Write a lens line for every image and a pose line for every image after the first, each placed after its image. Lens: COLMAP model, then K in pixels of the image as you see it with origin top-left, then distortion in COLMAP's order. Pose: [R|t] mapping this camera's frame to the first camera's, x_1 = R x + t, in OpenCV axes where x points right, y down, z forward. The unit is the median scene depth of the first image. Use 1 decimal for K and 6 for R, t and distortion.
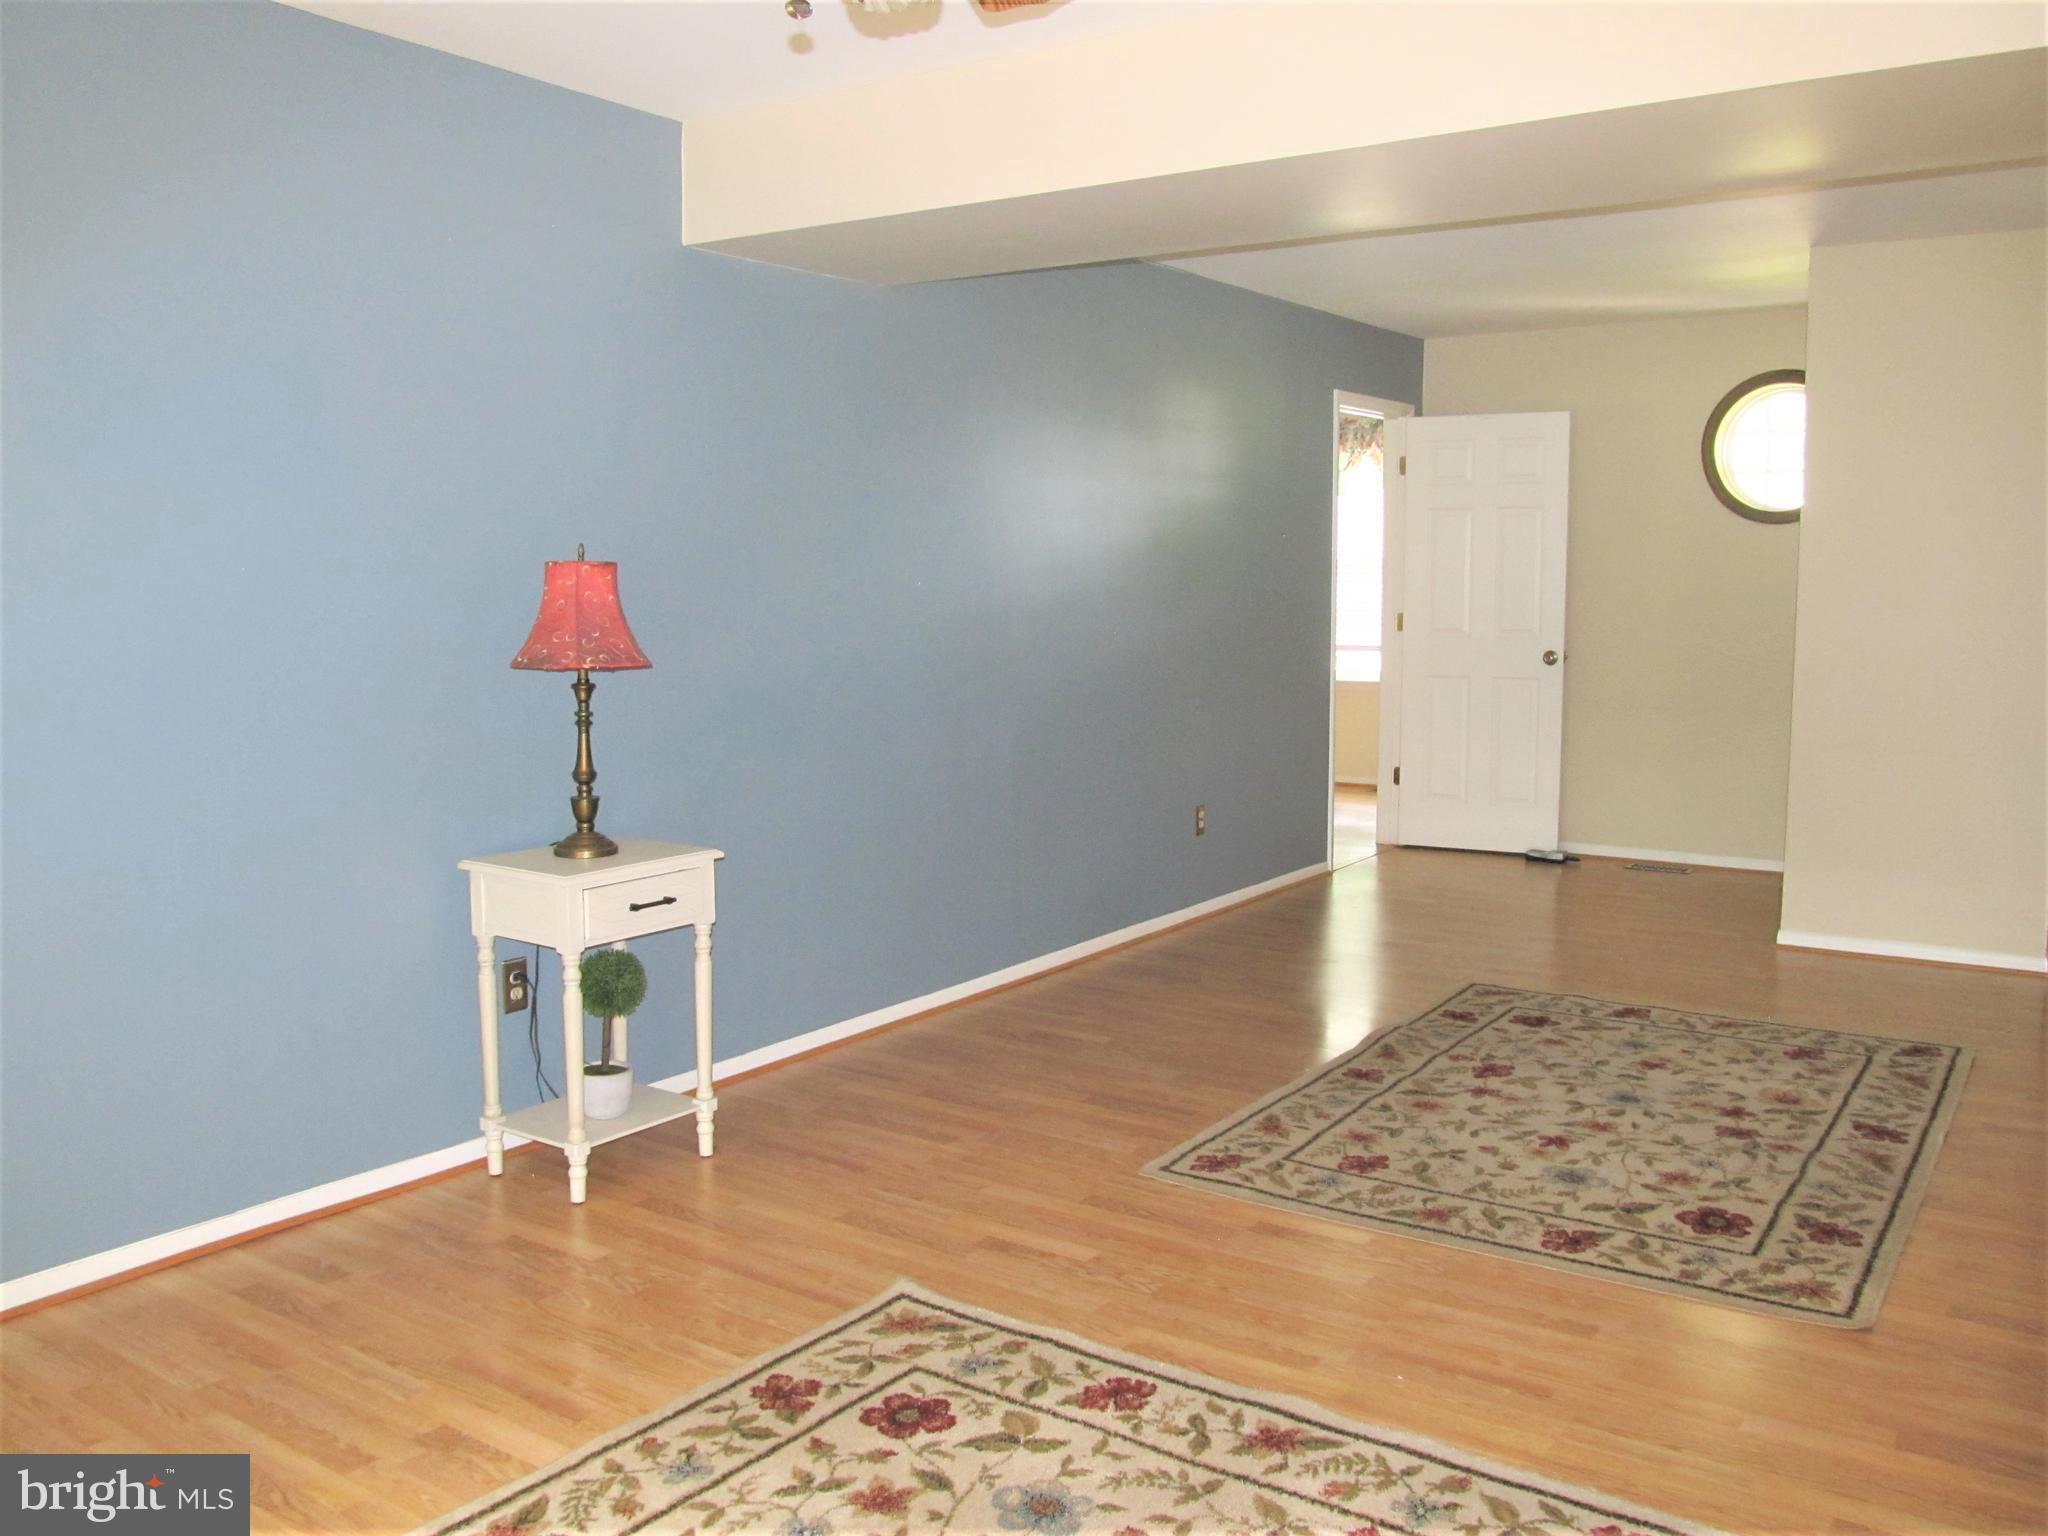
lens RADIAL K [[1696.1, 0, 1024.2], [0, 1696.1, 755.8], [0, 0, 1]] dist [-0.078476, 0.045614]
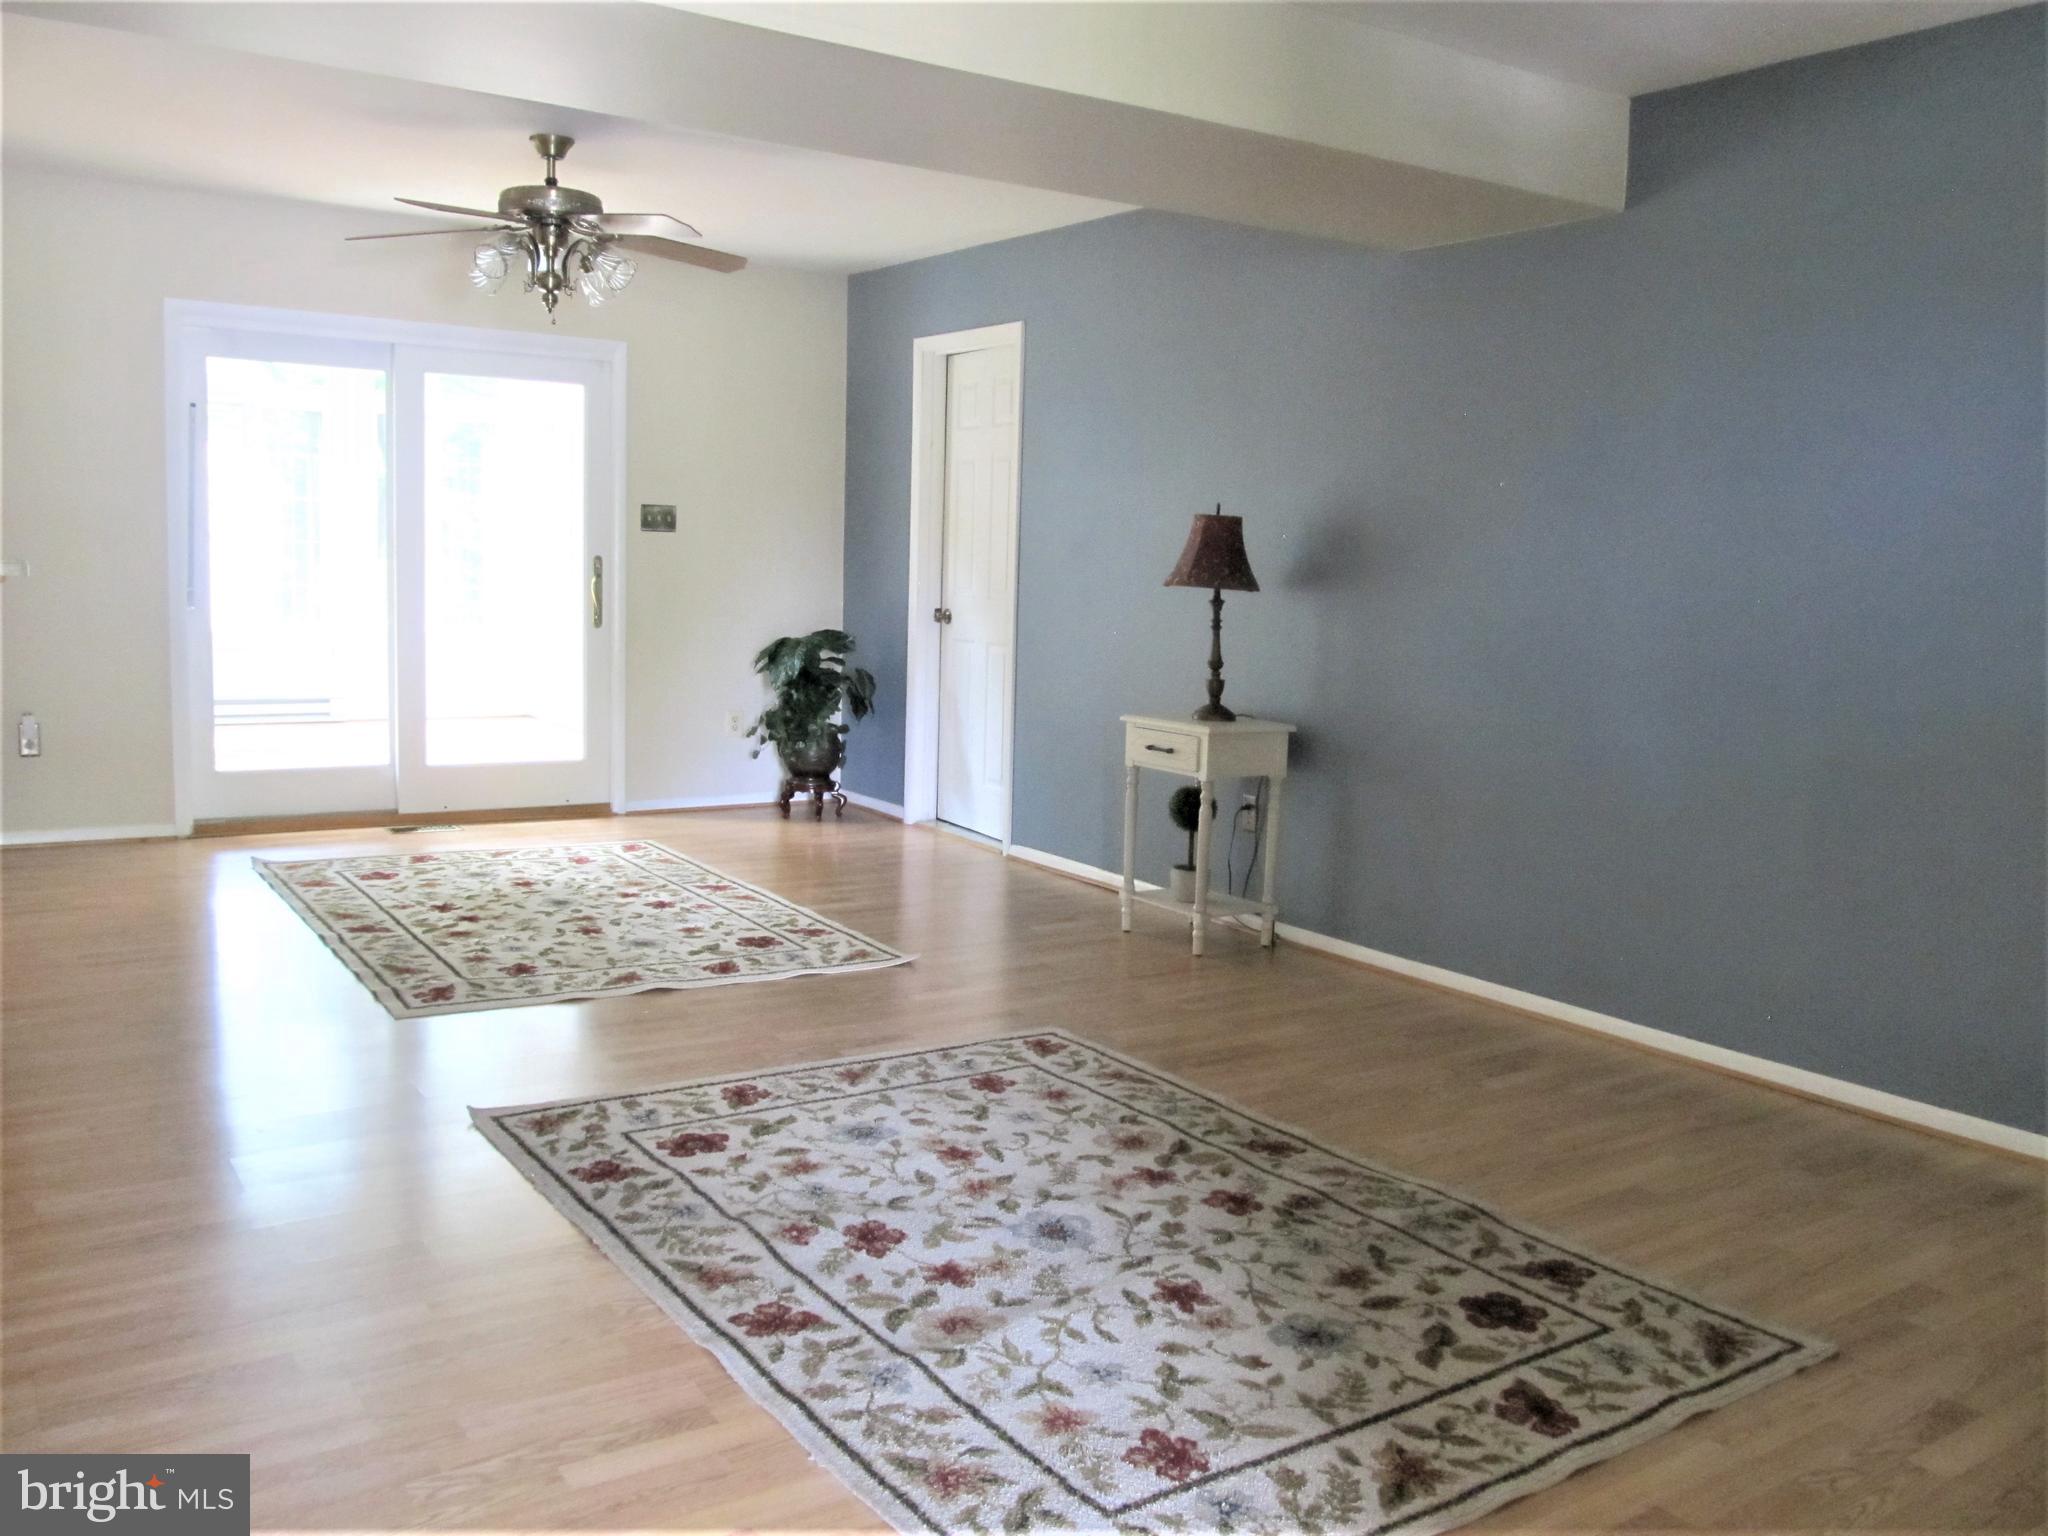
lens RADIAL K [[1696.1, 0, 1024.2], [0, 1696.1, 755.8], [0, 0, 1]] dist [-0.078476, 0.045614]
pose [[-0.364452, 0.101356, -0.925690, 1.103842], [-0.127298, 0.979305, 0.157345, -0.112872], [0.922480, 0.175183, -0.344007, 1.316803]]
